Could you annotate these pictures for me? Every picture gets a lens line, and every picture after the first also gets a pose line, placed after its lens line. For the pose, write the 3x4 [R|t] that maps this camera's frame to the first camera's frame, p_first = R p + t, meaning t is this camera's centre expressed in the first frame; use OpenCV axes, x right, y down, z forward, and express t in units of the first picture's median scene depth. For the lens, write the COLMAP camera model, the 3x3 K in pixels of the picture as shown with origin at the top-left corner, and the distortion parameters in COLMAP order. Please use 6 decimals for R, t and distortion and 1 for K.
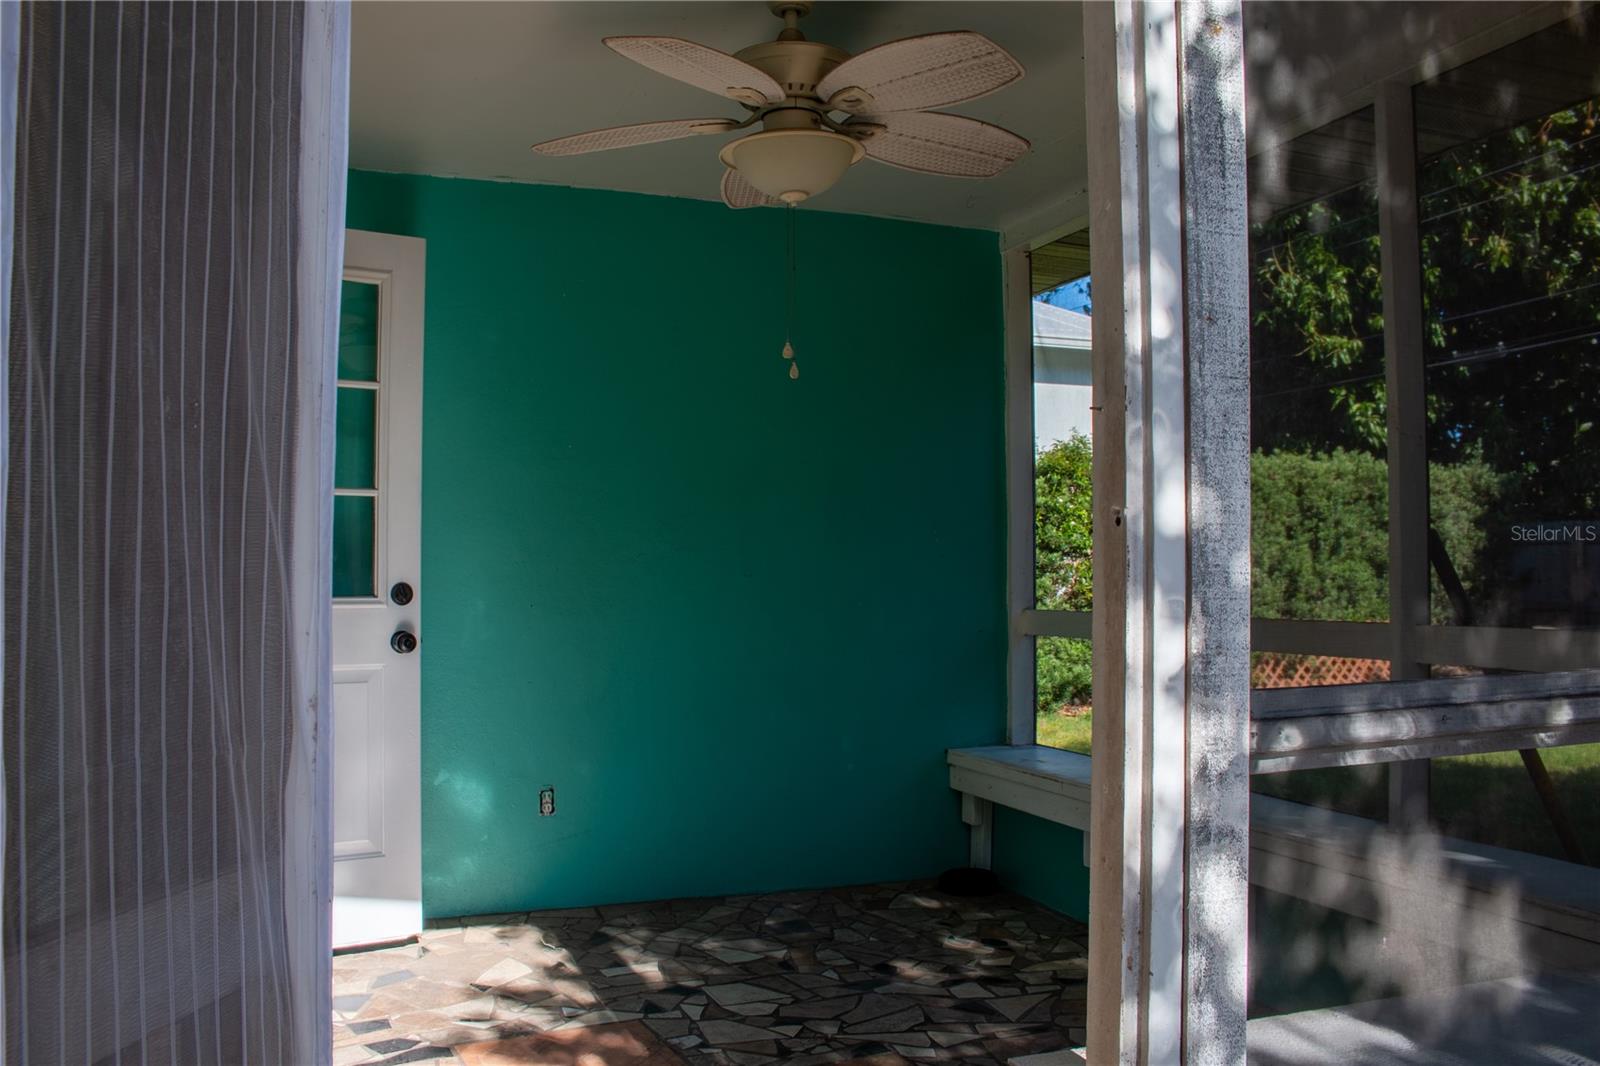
lens RADIAL K [[1337.0, 0, 800.0], [0, 1337.0, 533.0], [0, 0, 1]] dist [-0.153116, 0.126651]
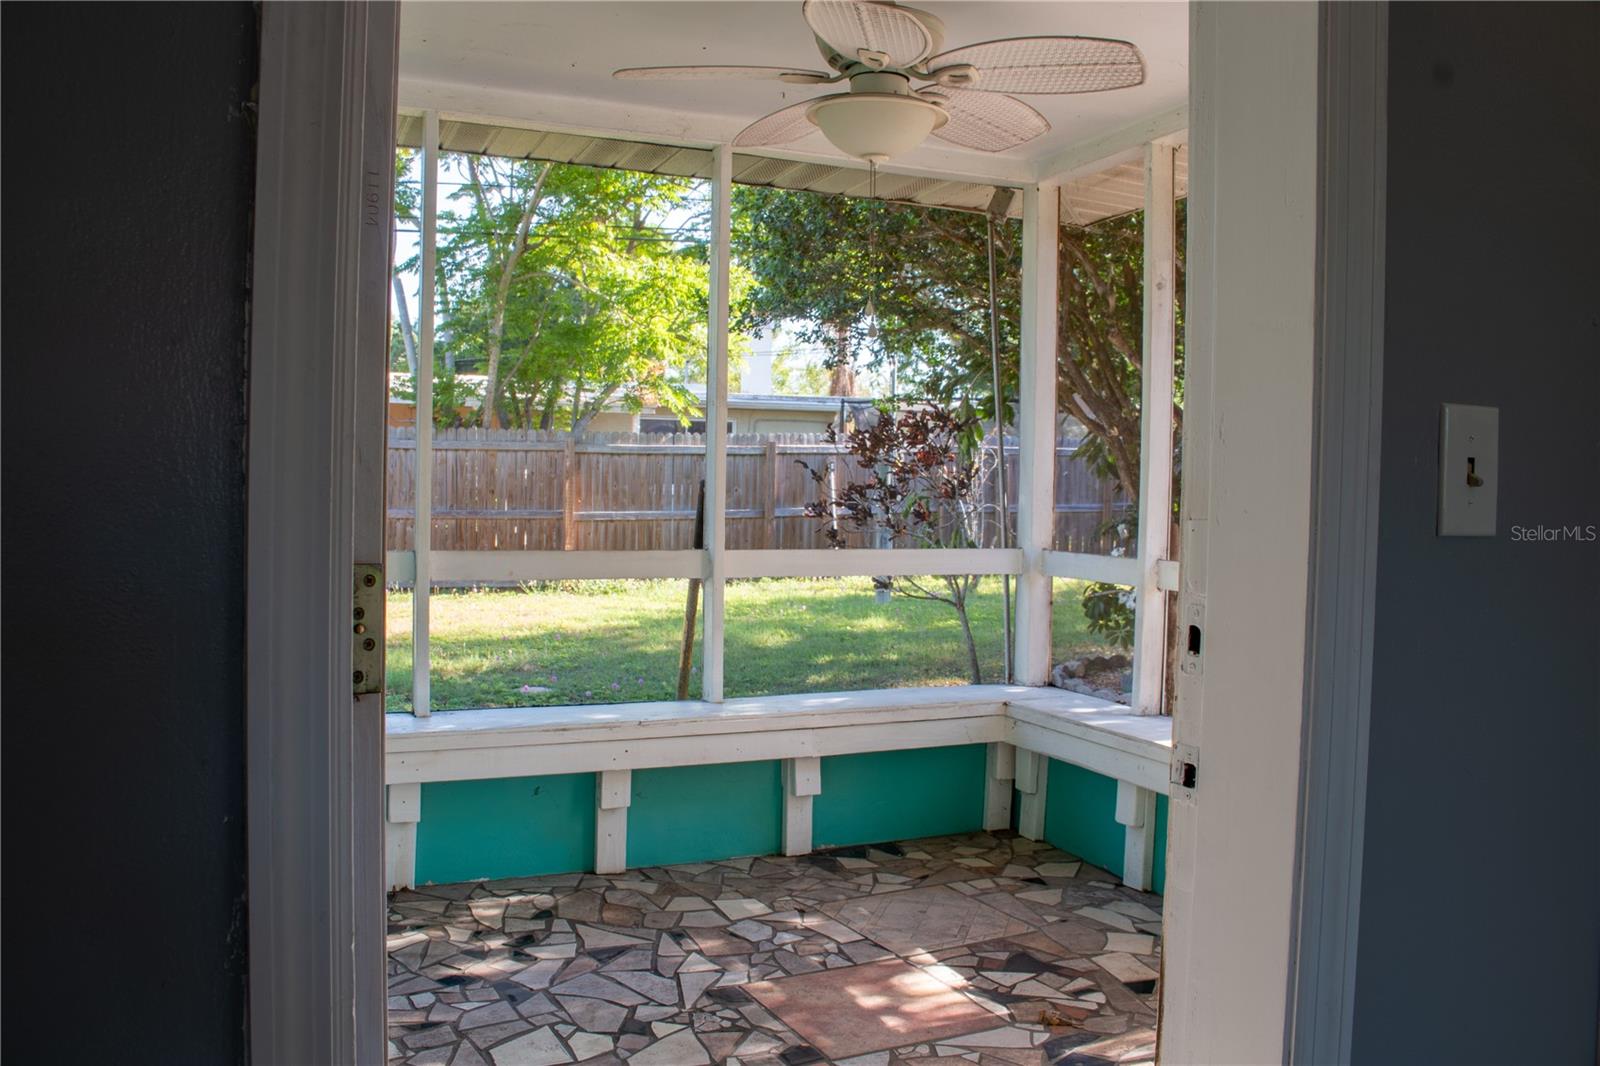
lens RADIAL K [[1337.0, 0, 800.0], [0, 1337.0, 533.0], [0, 0, 1]] dist [-0.153116, 0.126651]
pose [[-0.062309, -0.036029, 0.997406, -0.273295], [-0.049384, 0.998235, 0.032974, 0.001844], [-0.996834, -0.047201, -0.063978, 0.298675]]
